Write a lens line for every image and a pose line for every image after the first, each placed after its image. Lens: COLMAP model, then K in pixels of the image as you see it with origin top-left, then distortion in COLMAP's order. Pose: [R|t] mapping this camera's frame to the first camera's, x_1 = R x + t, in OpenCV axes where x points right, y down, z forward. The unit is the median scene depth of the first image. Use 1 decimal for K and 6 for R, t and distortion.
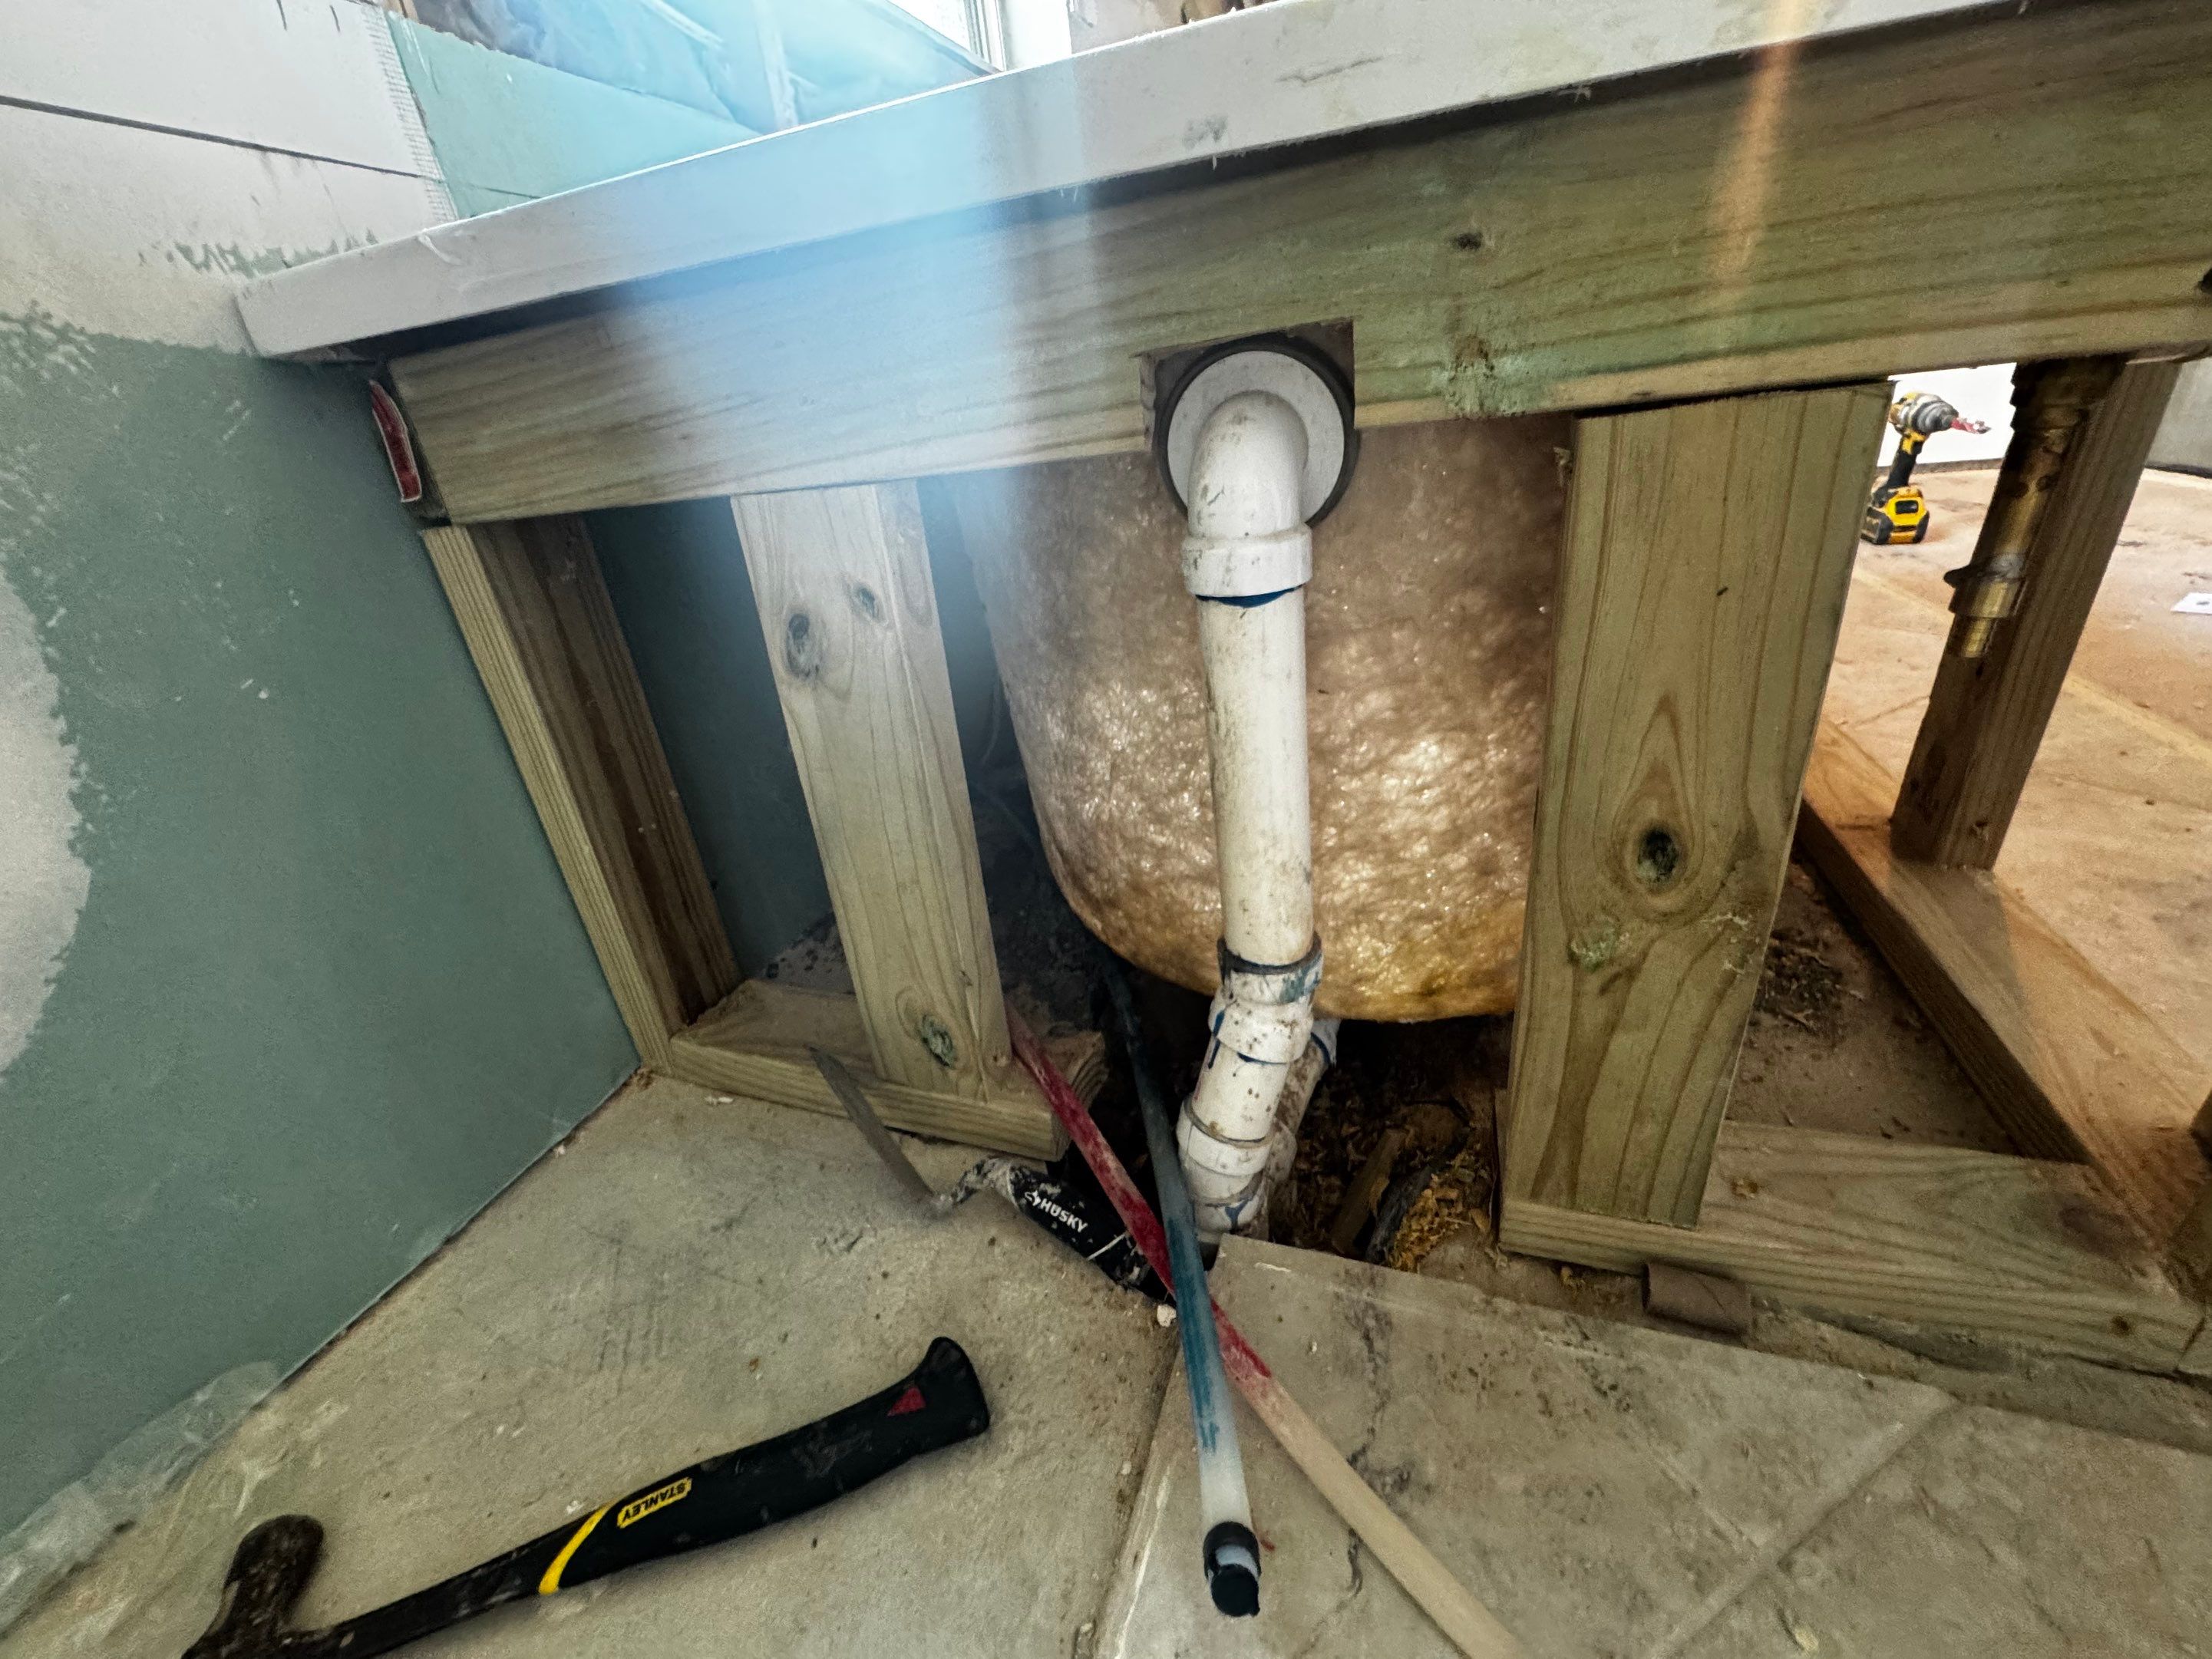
lens RADIAL K [[889.0, 0, 1106.0], [0, 889.0, 829.5], [0, 0, 1]] dist [-0.001144, -0.000348]
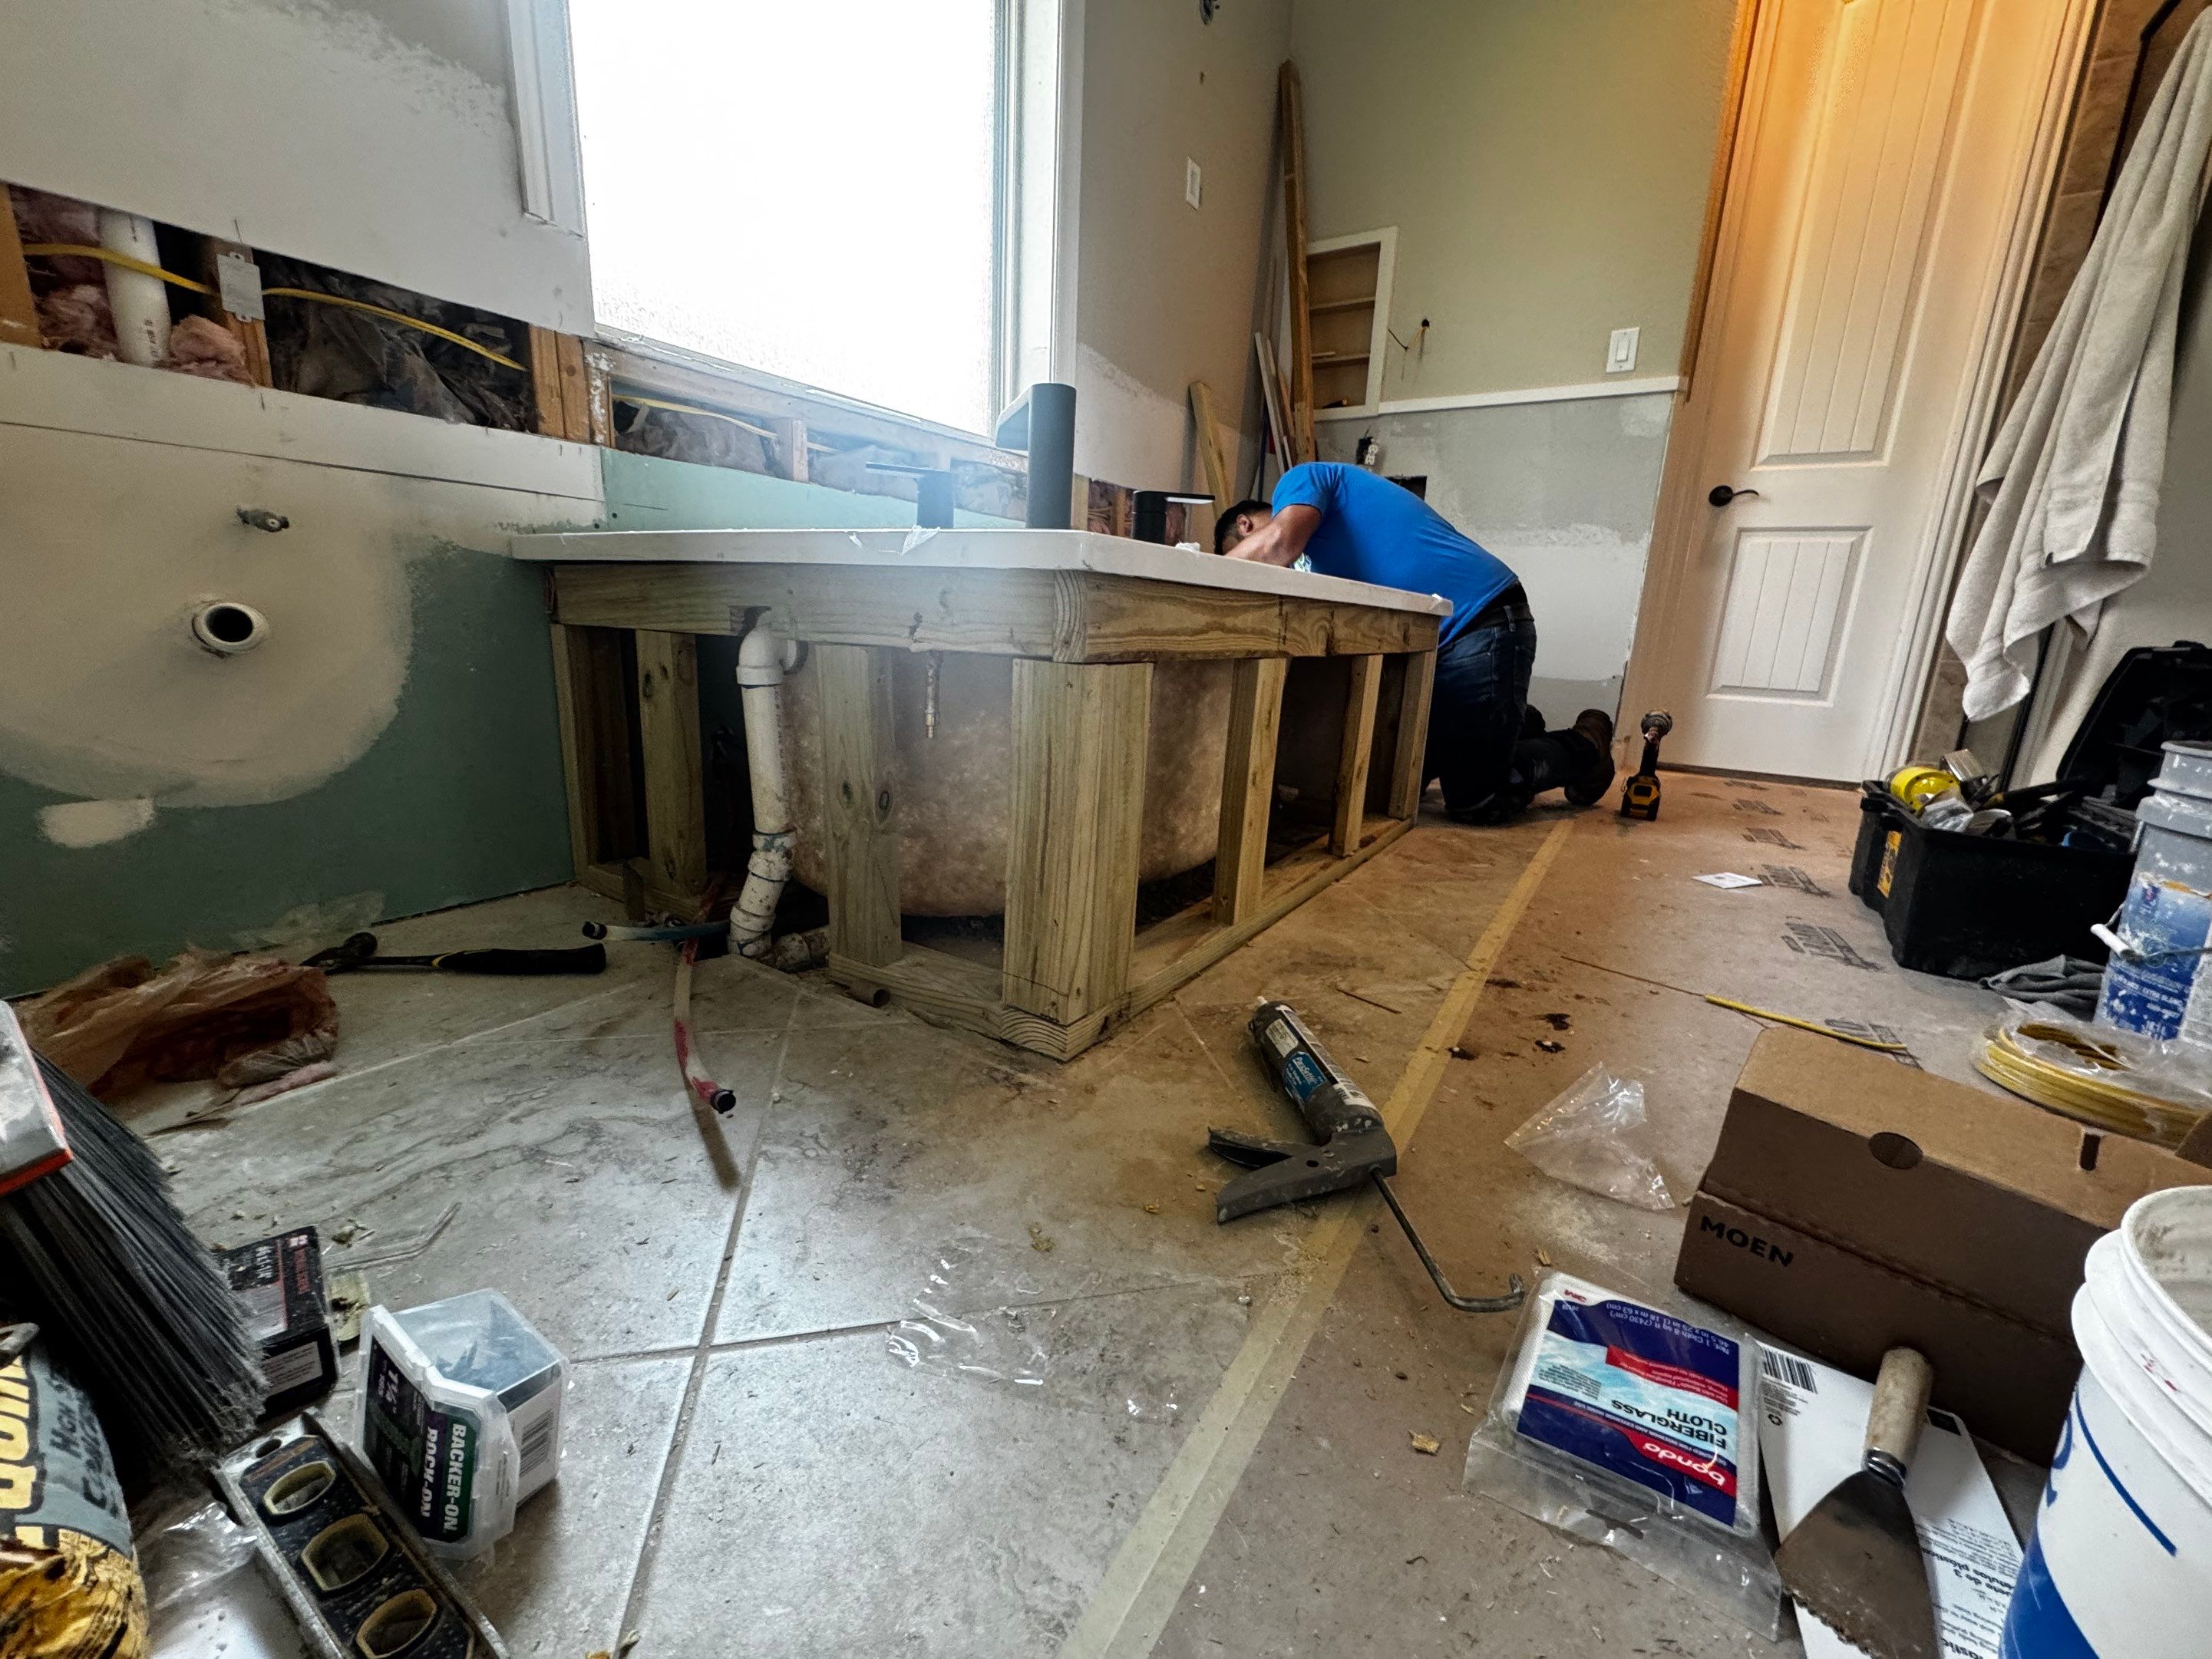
lens RADIAL K [[889.0, 0, 1106.0], [0, 889.0, 829.5], [0, 0, 1]] dist [-0.001144, -0.000348]
pose [[0.962970, 0.197257, -0.183788, 1.542164], [-0.230143, 0.956507, -0.179245, 0.363267], [0.140437, 0.214905, 0.966485, -1.273096]]
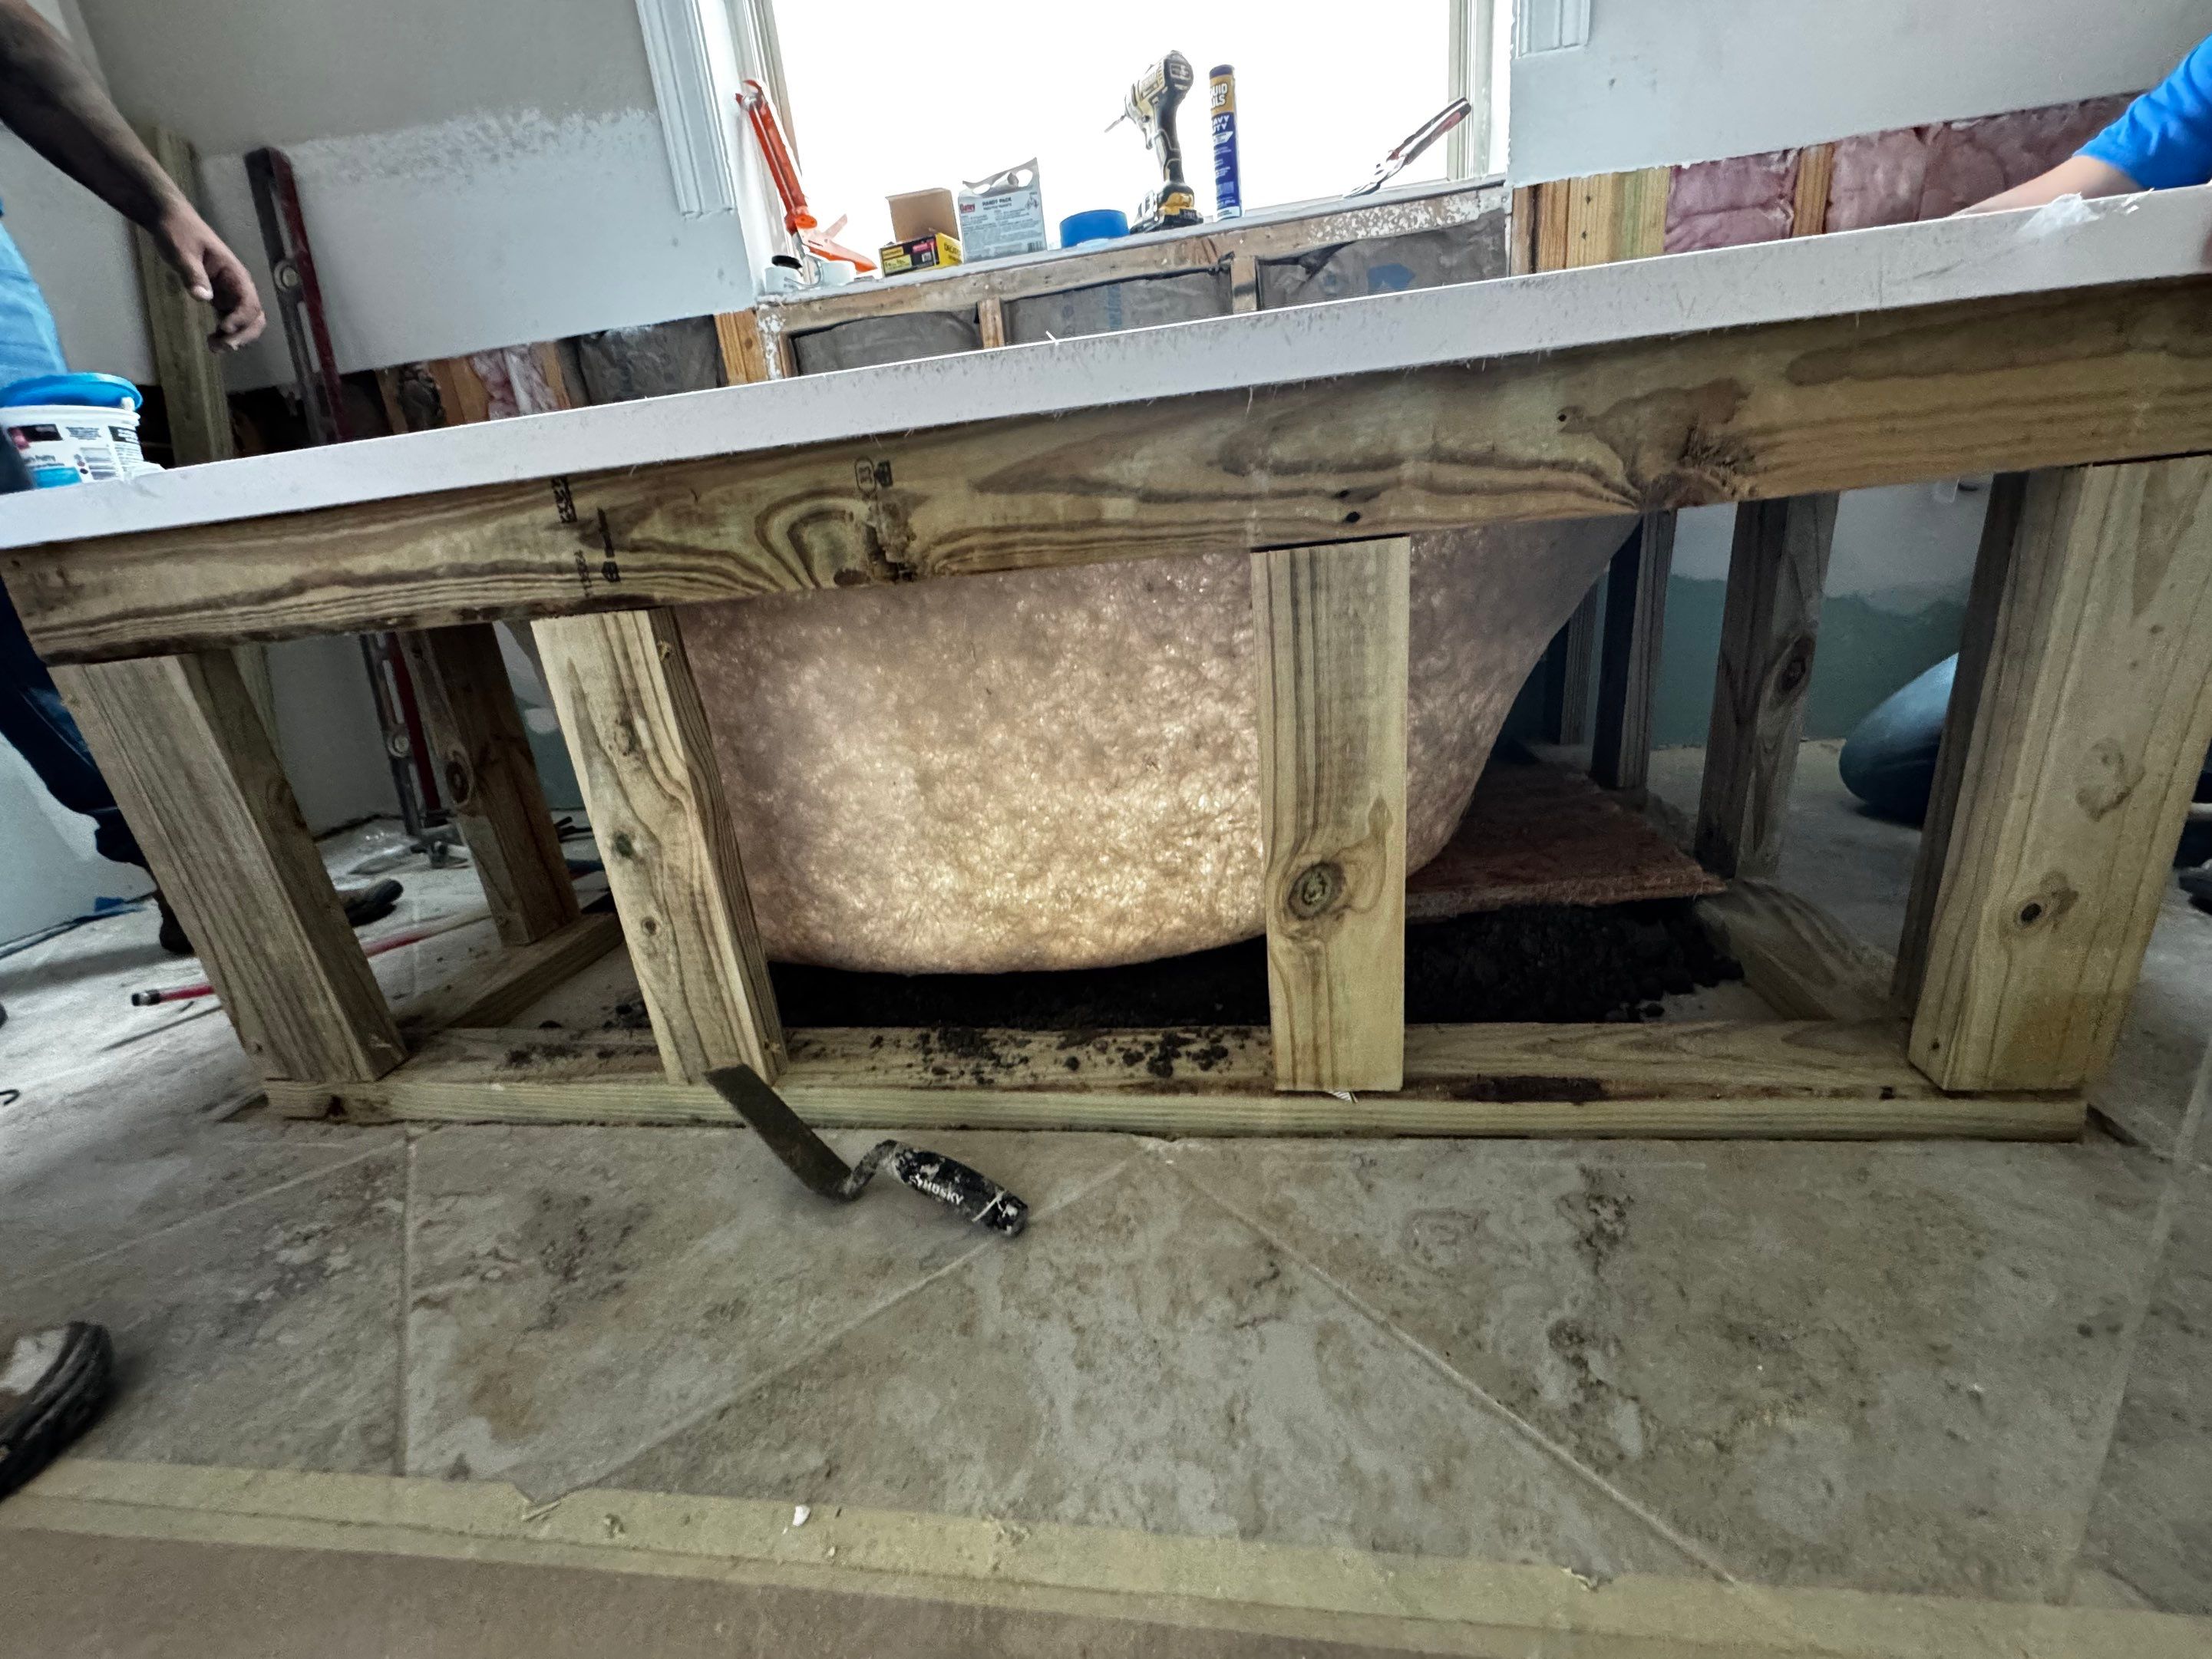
lens RADIAL K [[889.0, 0, 1106.0], [0, 889.0, 829.5], [0, 0, 1]] dist [-0.001144, -0.000348]
pose [[0.200739, 0.395032, -0.896467, 2.844766], [-0.352337, 0.882973, 0.310189, -1.080360], [0.914091, 0.253591, 0.316432, 1.555387]]
